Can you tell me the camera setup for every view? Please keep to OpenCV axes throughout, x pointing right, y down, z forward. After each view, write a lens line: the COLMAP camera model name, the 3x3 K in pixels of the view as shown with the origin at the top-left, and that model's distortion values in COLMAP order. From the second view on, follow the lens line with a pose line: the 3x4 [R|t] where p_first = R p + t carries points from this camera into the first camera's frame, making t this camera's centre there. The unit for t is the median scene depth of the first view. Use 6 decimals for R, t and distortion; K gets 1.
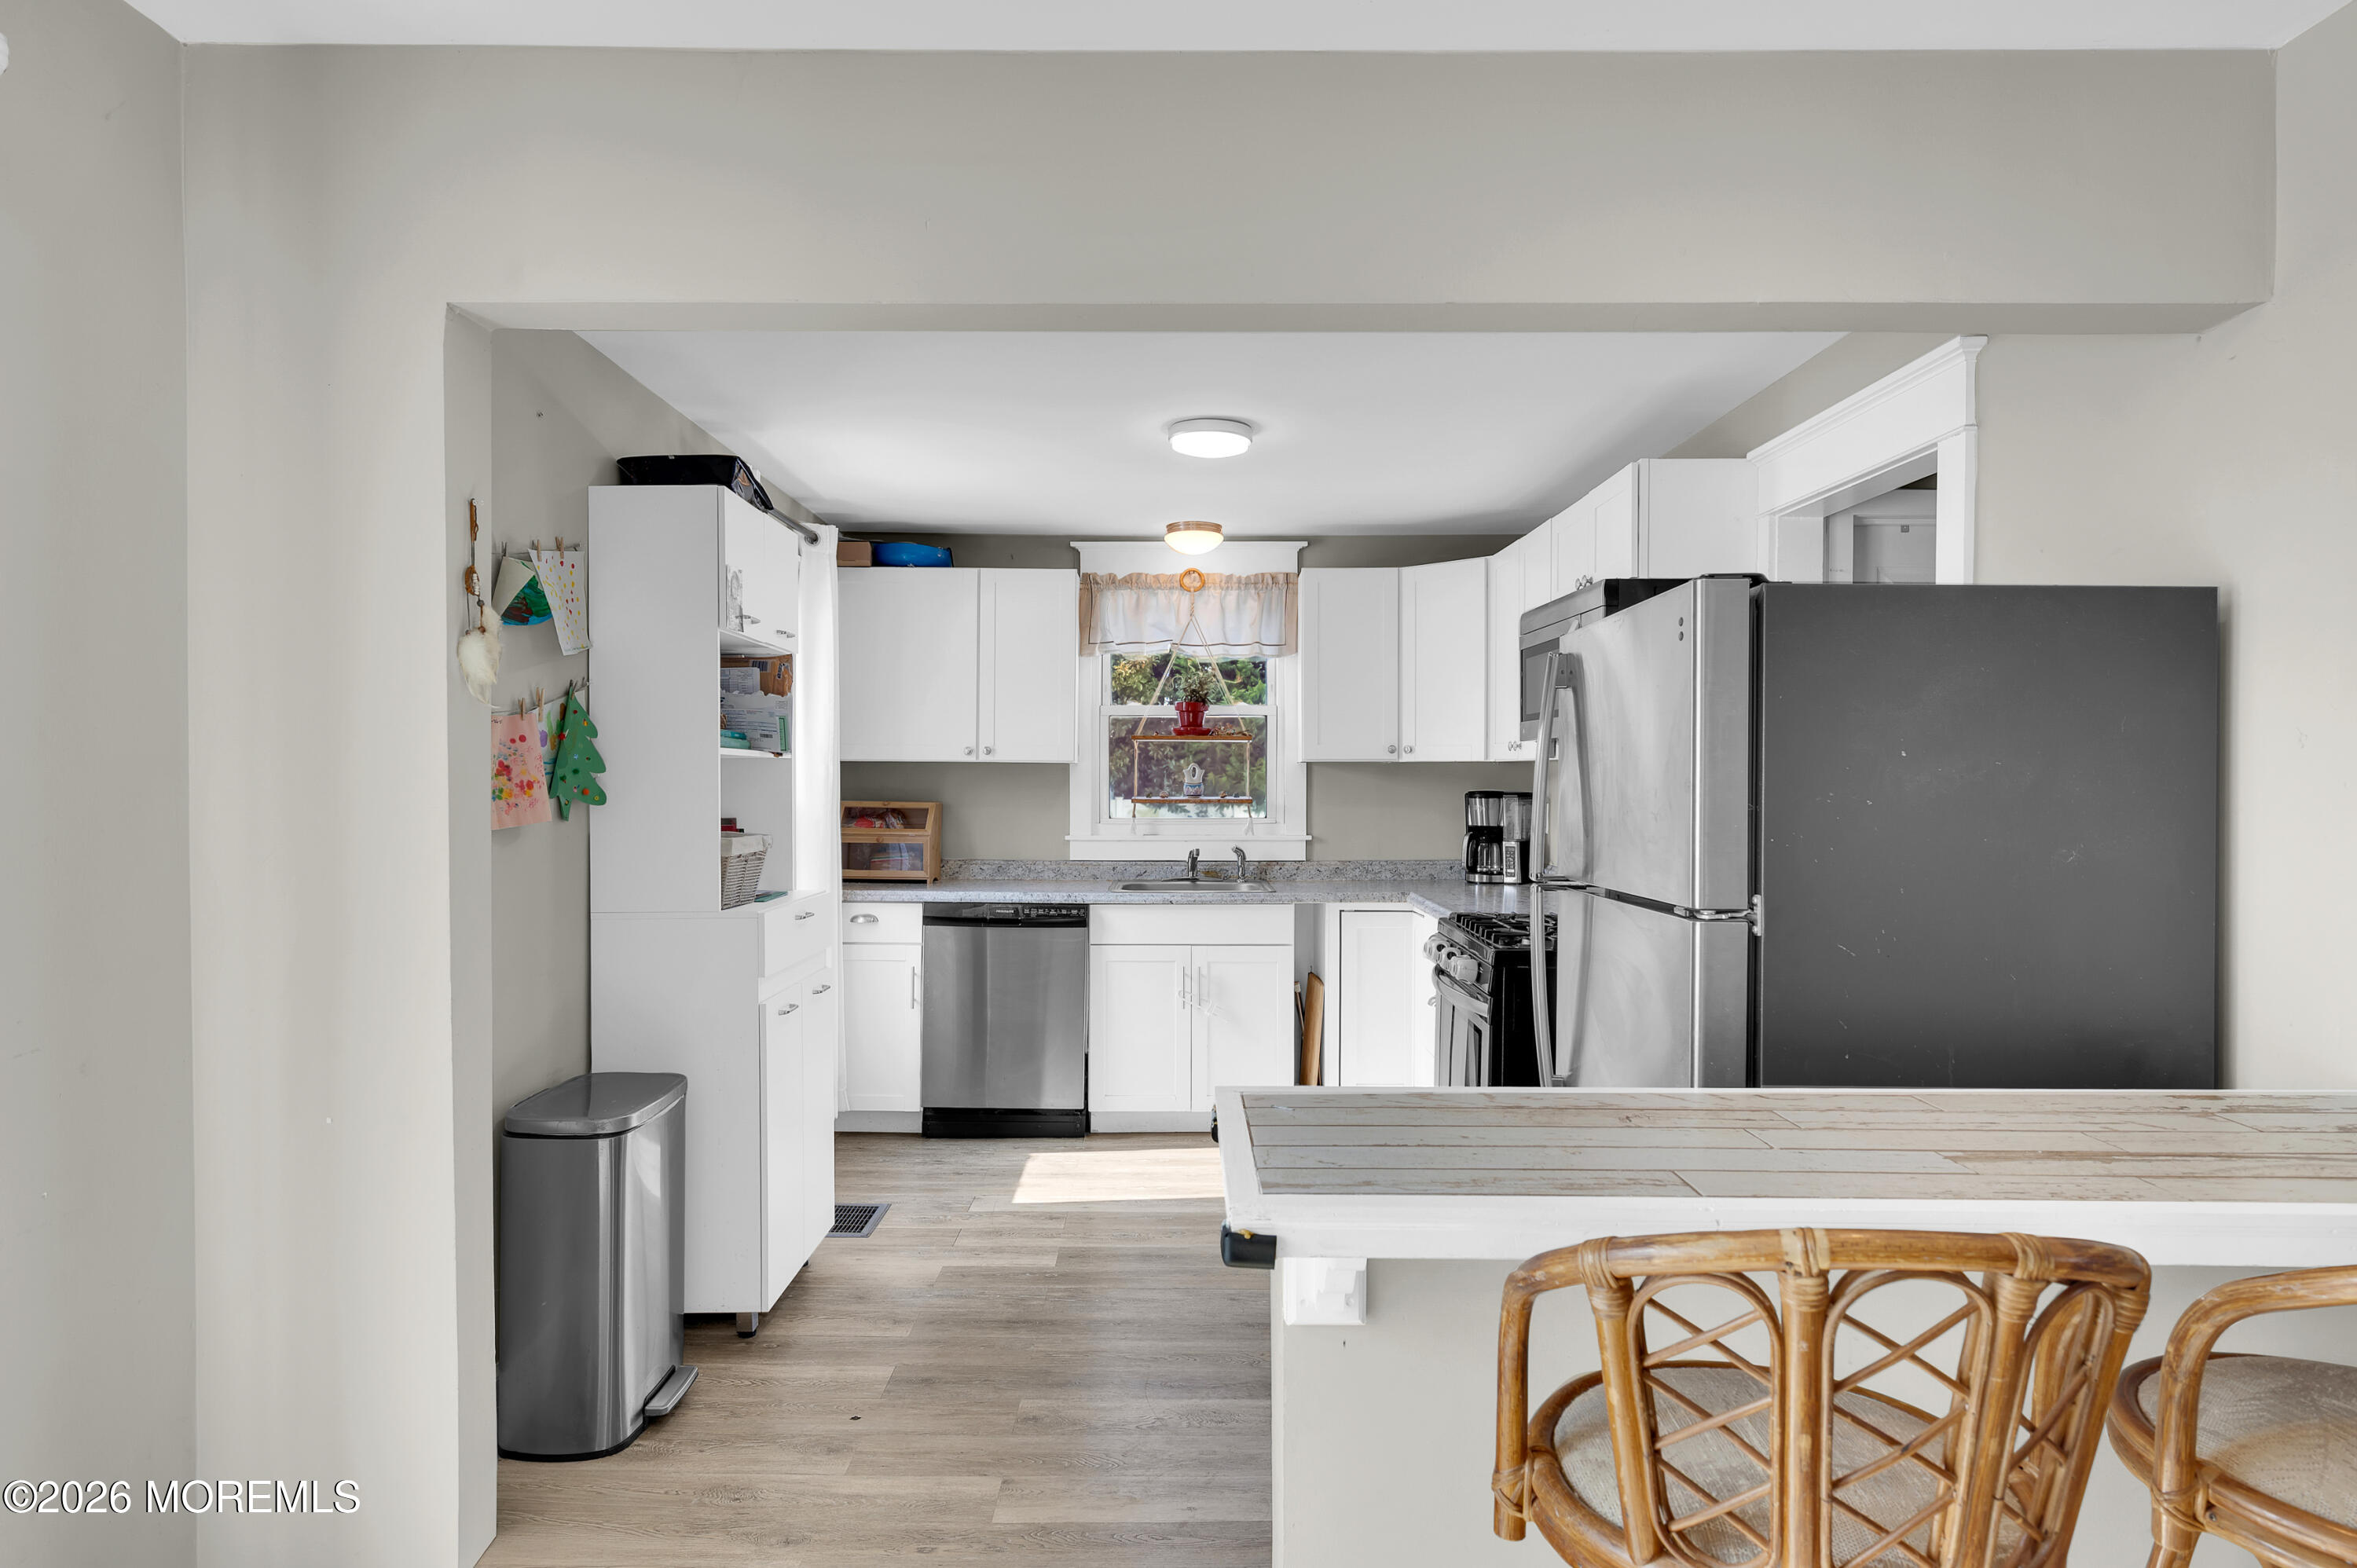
lens RADIAL K [[1332.2, 0, 1175.6], [0, 1332.2, 778.5], [0, 0, 1]] dist [0.000117, -0.000021]
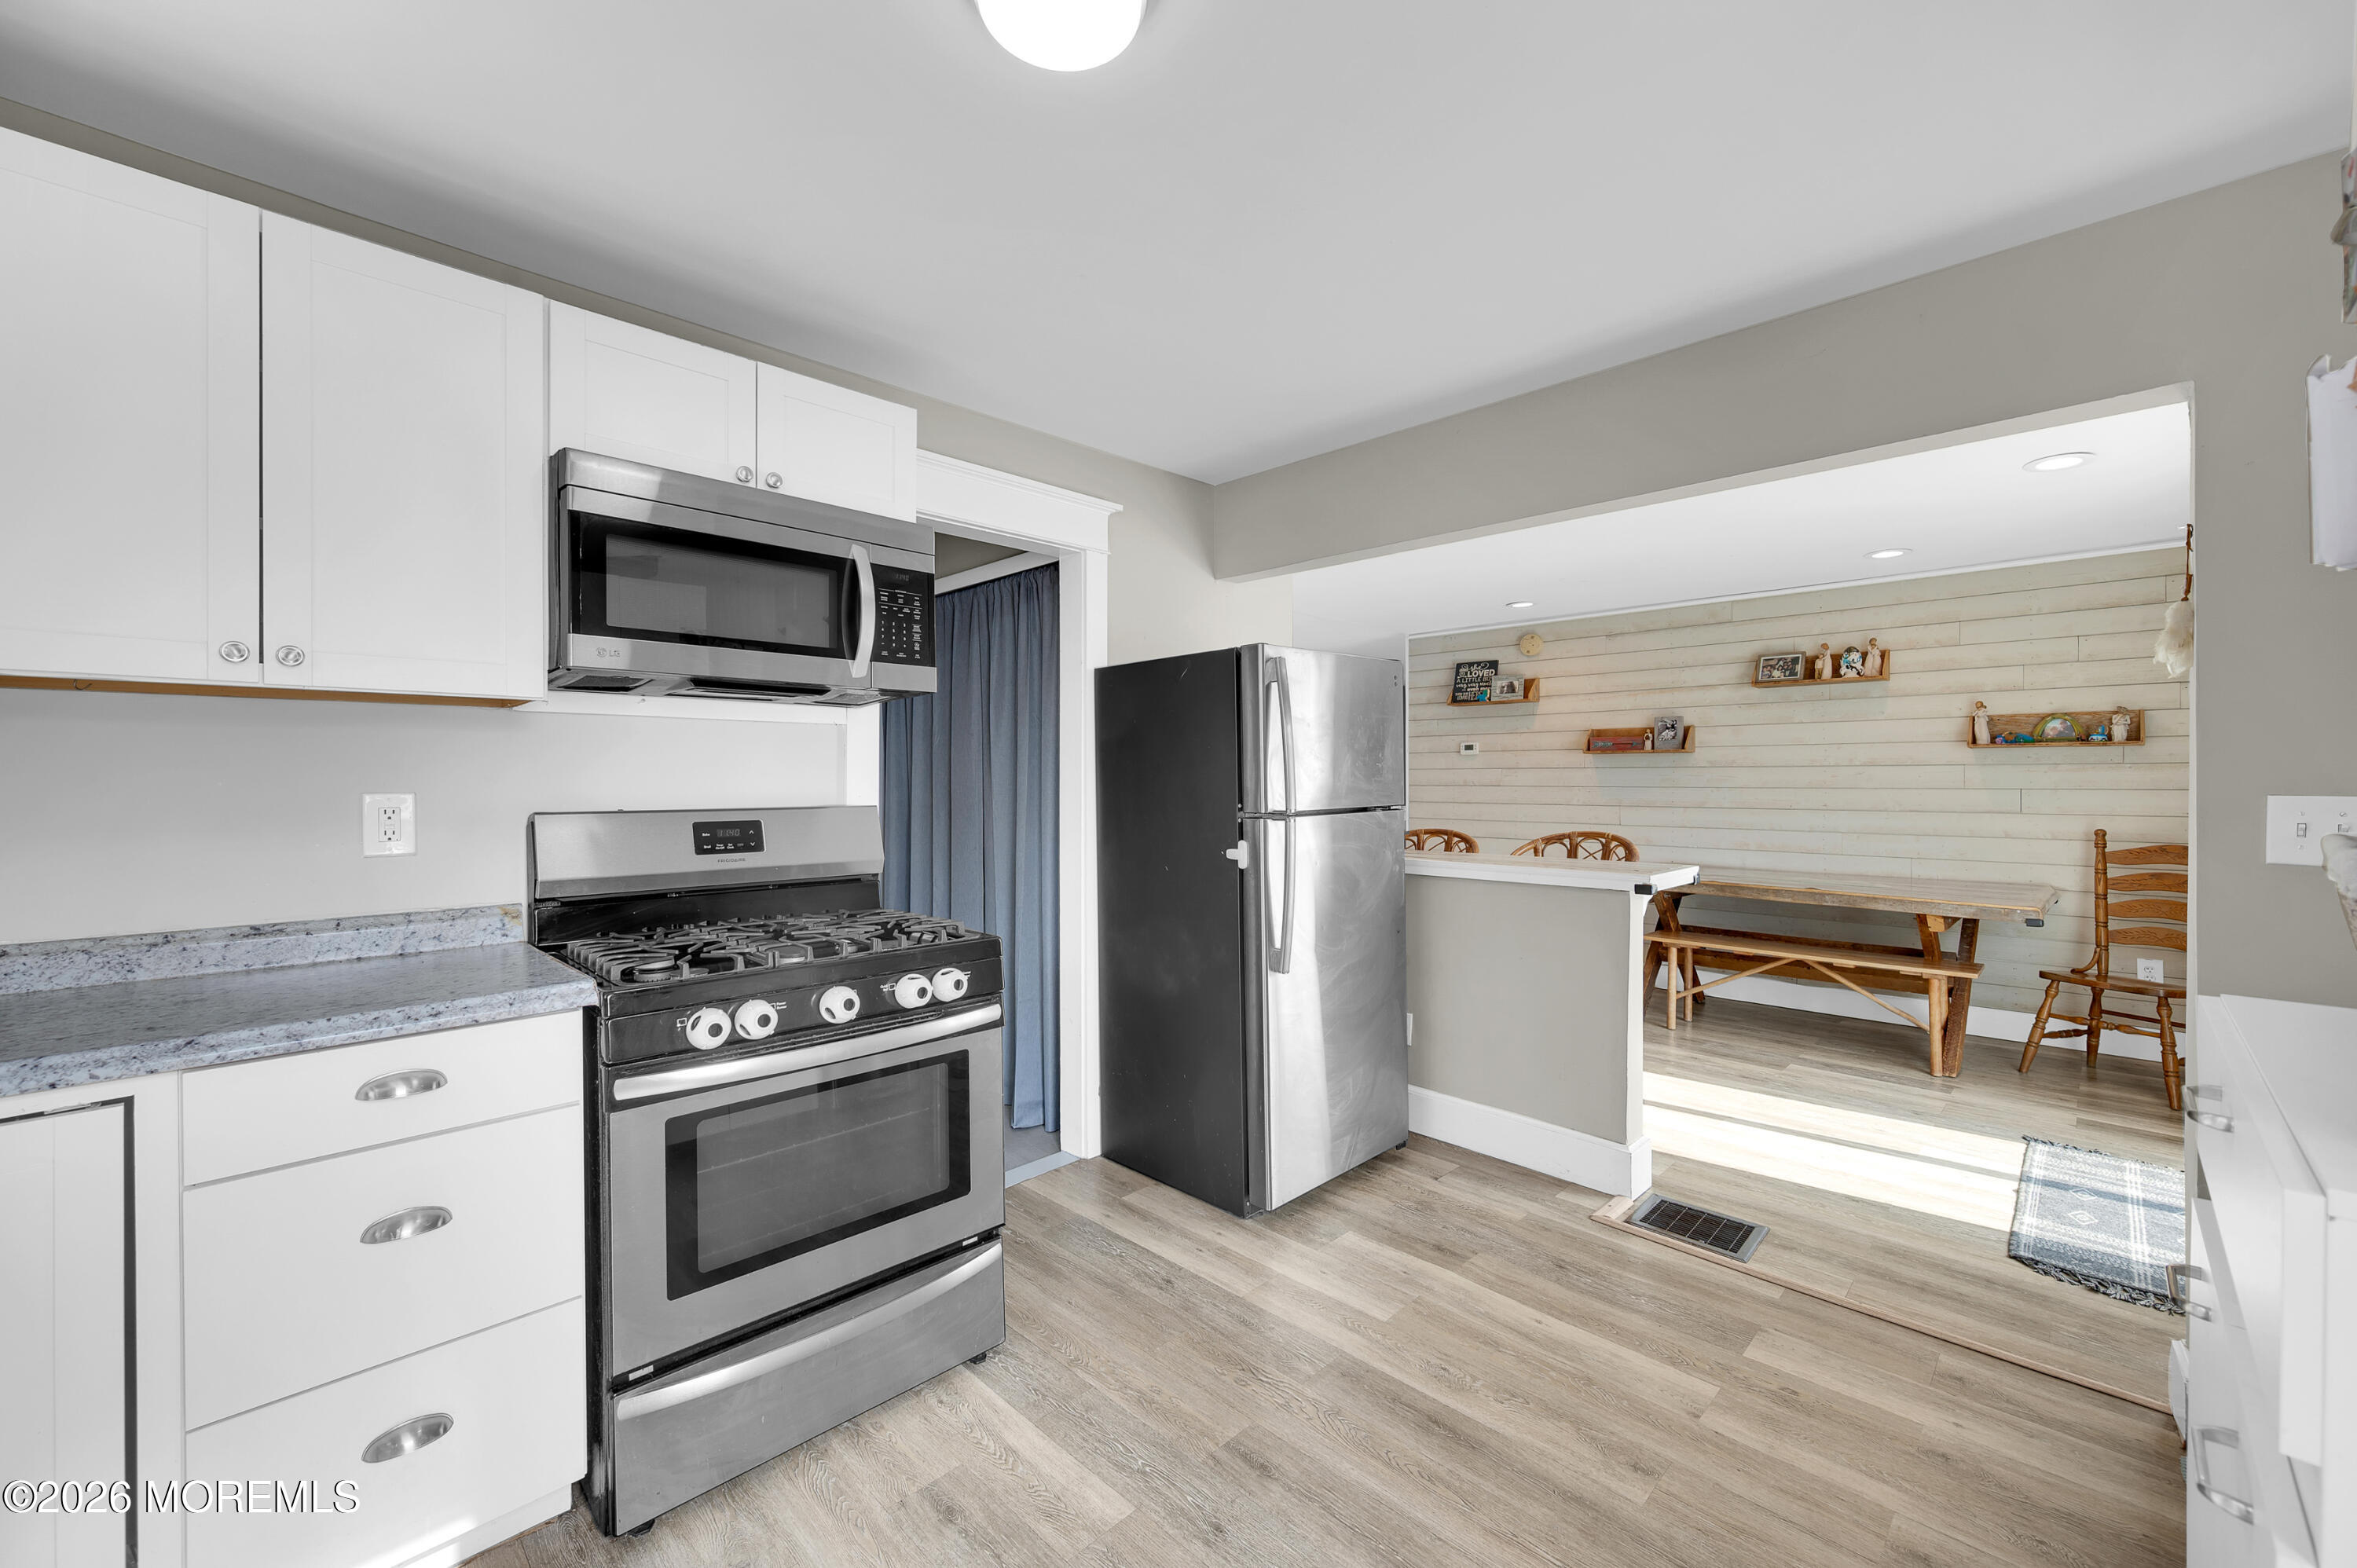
lens RADIAL K [[923.7, 0, 1171.1], [0, 923.7, 779.8], [0, 0, 1]] dist [-0.001356, 0.000975]
pose [[-0.700792, -0.004228, 0.713353, -0.346113], [0.009687, 0.999834, 0.015442, 0.021467], [-0.713300, 0.017732, -0.700634, 1.758629]]
